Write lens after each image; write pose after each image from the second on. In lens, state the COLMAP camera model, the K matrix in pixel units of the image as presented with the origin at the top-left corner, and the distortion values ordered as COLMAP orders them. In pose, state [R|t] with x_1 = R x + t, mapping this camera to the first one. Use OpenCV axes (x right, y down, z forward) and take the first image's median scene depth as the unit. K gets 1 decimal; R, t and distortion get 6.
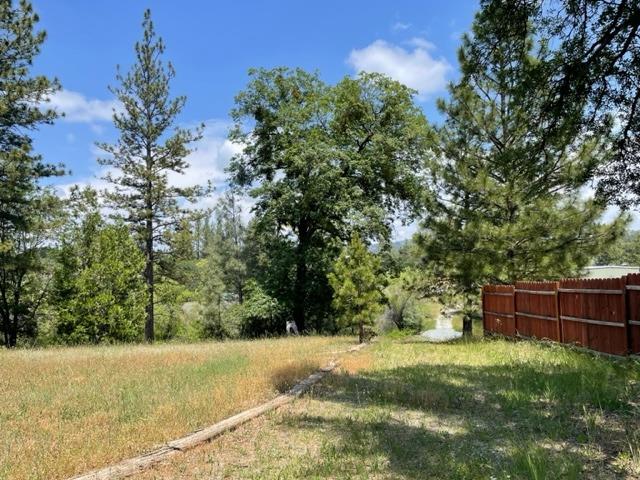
lens RADIAL K [[484.0, 0, 314.5], [0, 484.0, 244.4], [0, 0, 1]] dist [0.073634, -0.108672]
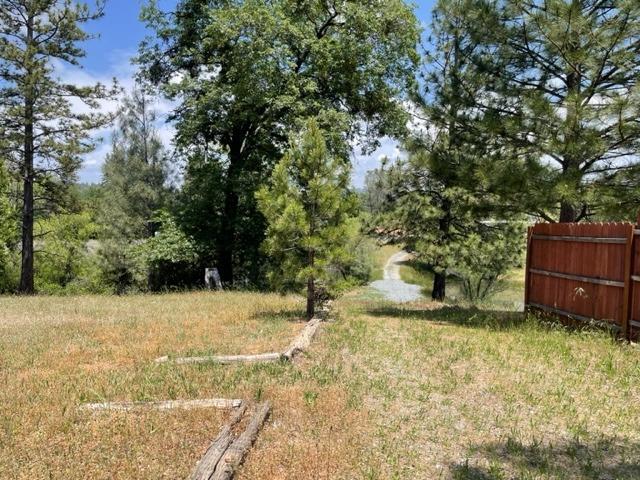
lens RADIAL K [[477.2, 0, 305.0], [0, 477.2, 231.5], [0, 0, 1]] dist [0.064596, -0.100227]
pose [[0.994204, 0.045856, 0.097242, 0.015846], [-0.054017, 0.995083, 0.083020, 0.029649], [-0.092957, -0.087792, 0.991792, 0.229749]]
